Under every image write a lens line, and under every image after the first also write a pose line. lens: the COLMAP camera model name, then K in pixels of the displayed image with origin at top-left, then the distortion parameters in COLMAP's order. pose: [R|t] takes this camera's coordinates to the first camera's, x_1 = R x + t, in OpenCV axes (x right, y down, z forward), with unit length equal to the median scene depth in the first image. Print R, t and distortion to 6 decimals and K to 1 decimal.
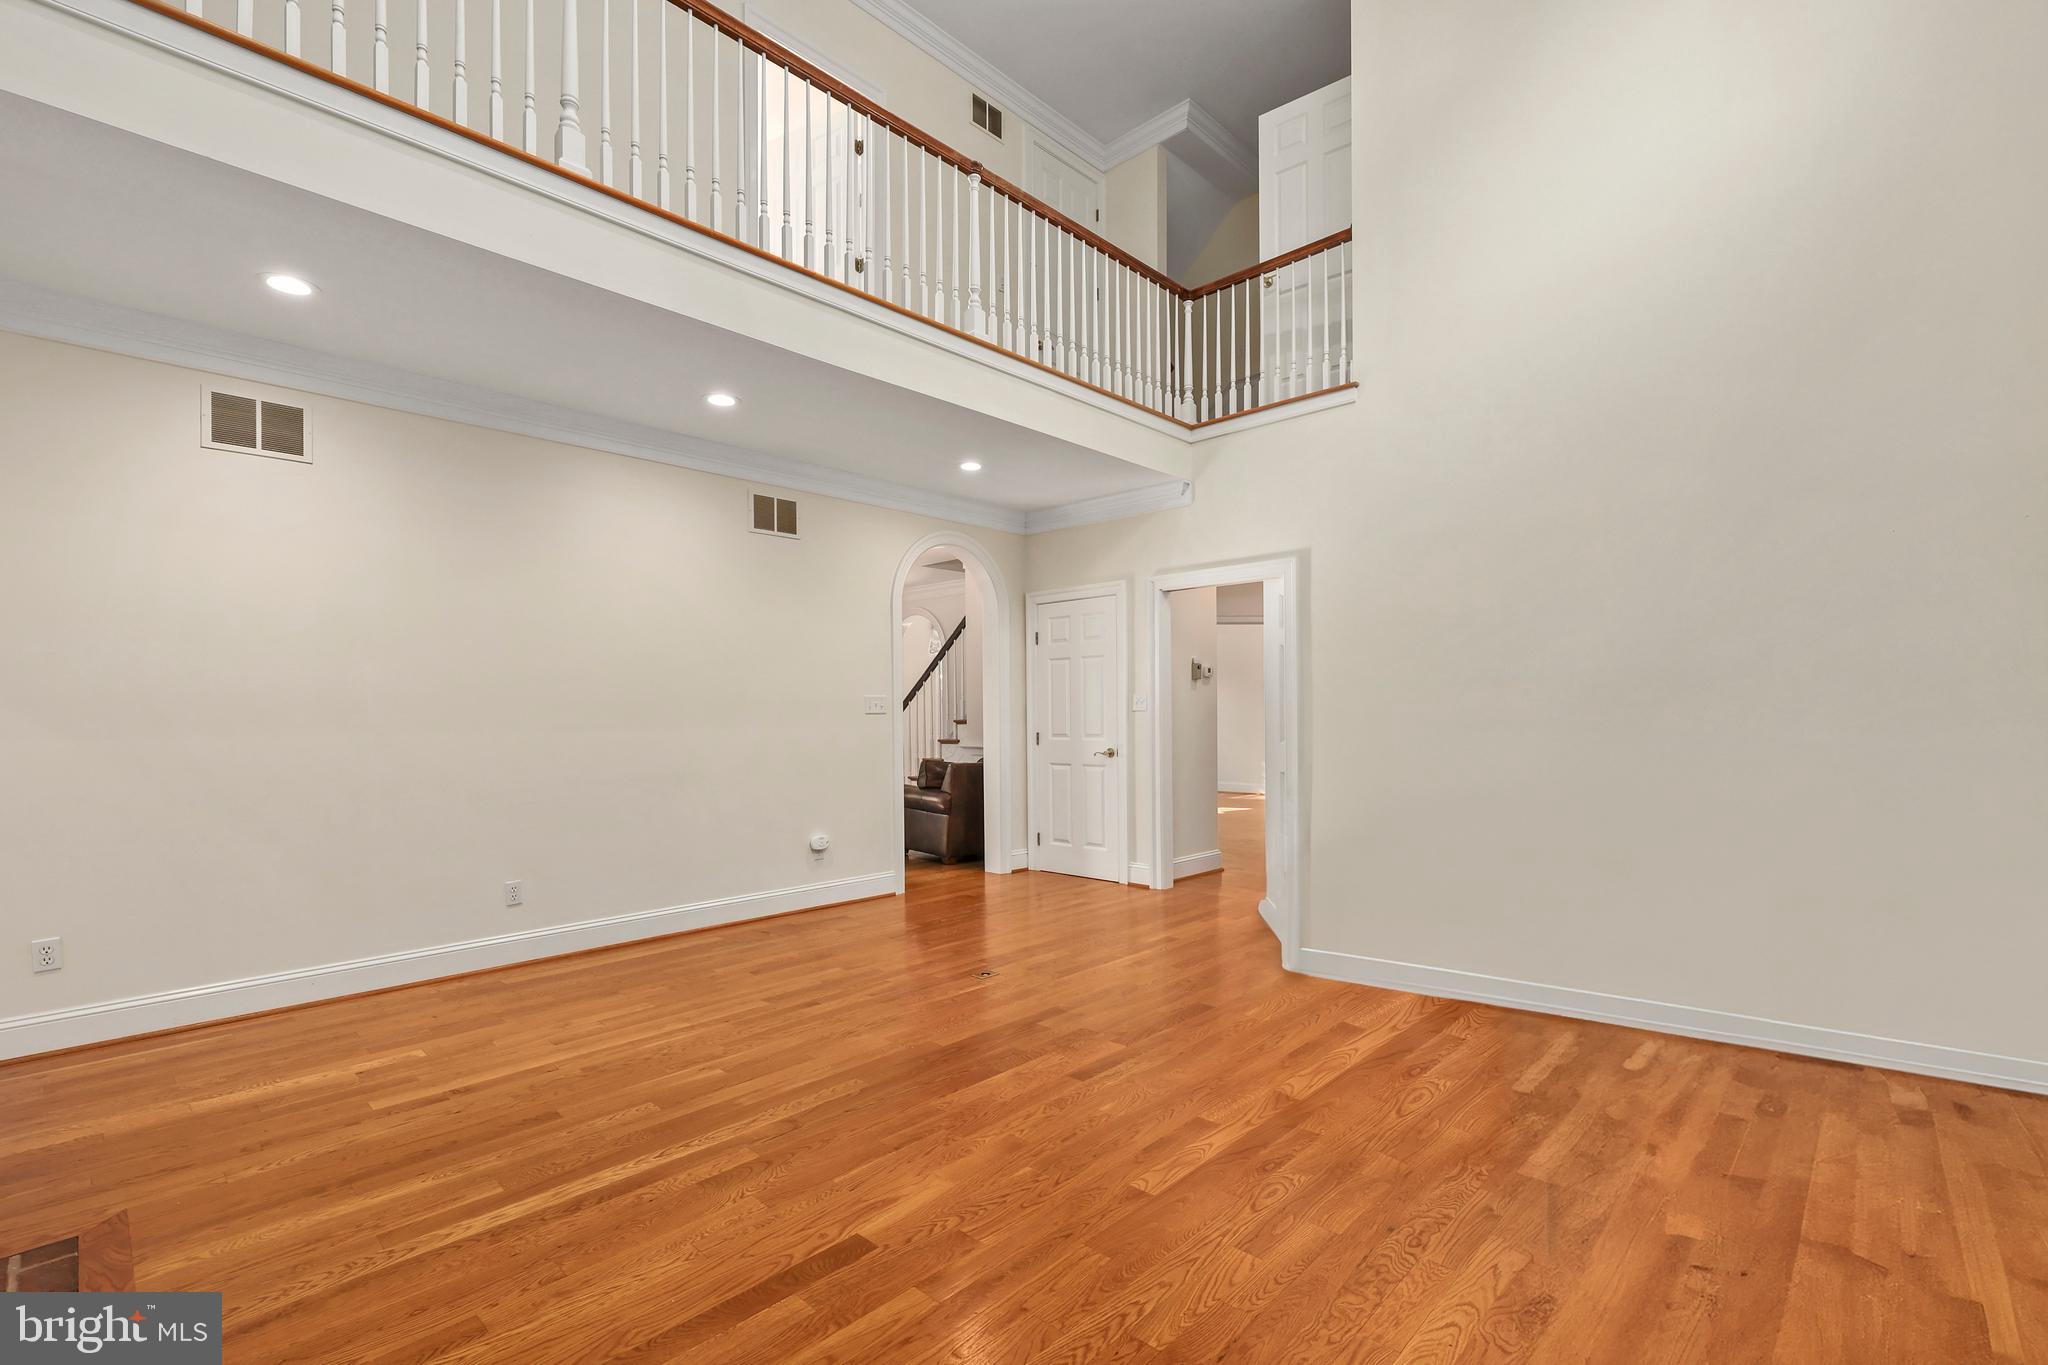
lens RADIAL K [[897.1, 0, 1026.0], [0, 897.1, 716.4], [0, 0, 1]] dist [-0.000174, 0.000177]
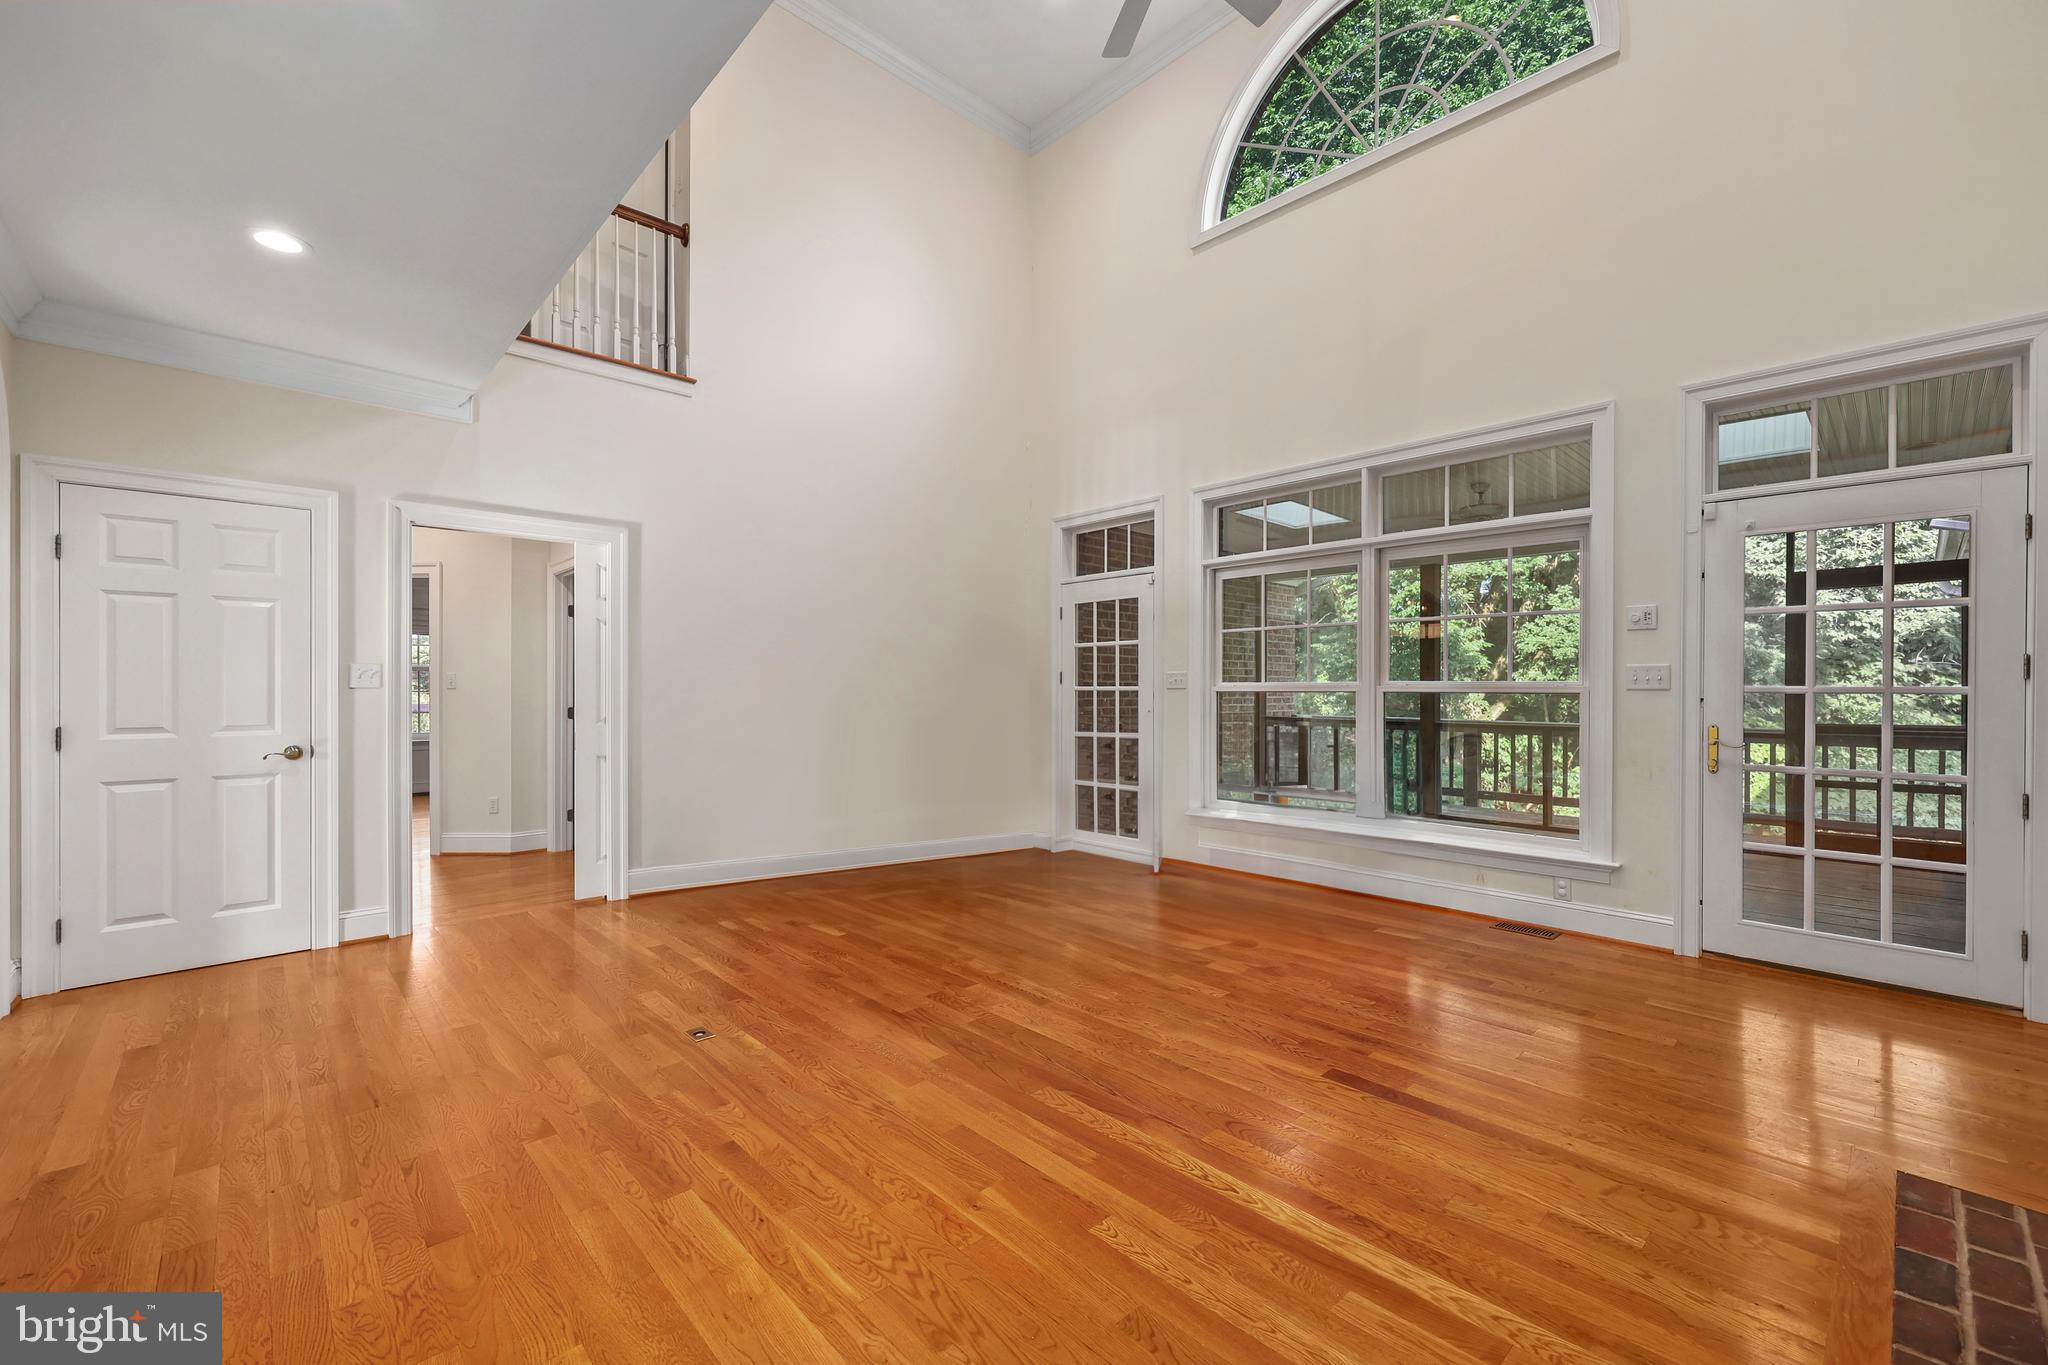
lens RADIAL K [[845.1, 0, 1025.1], [0, 845.1, 688.6], [0, 0, 1]] dist [0.001052, 0.000038]
pose [[0.058826, 0.011750, 0.998199, -0.854159], [0.004985, 0.999915, -0.012064, 0.008106], [-0.998256, 0.005686, 0.058762, 0.788720]]
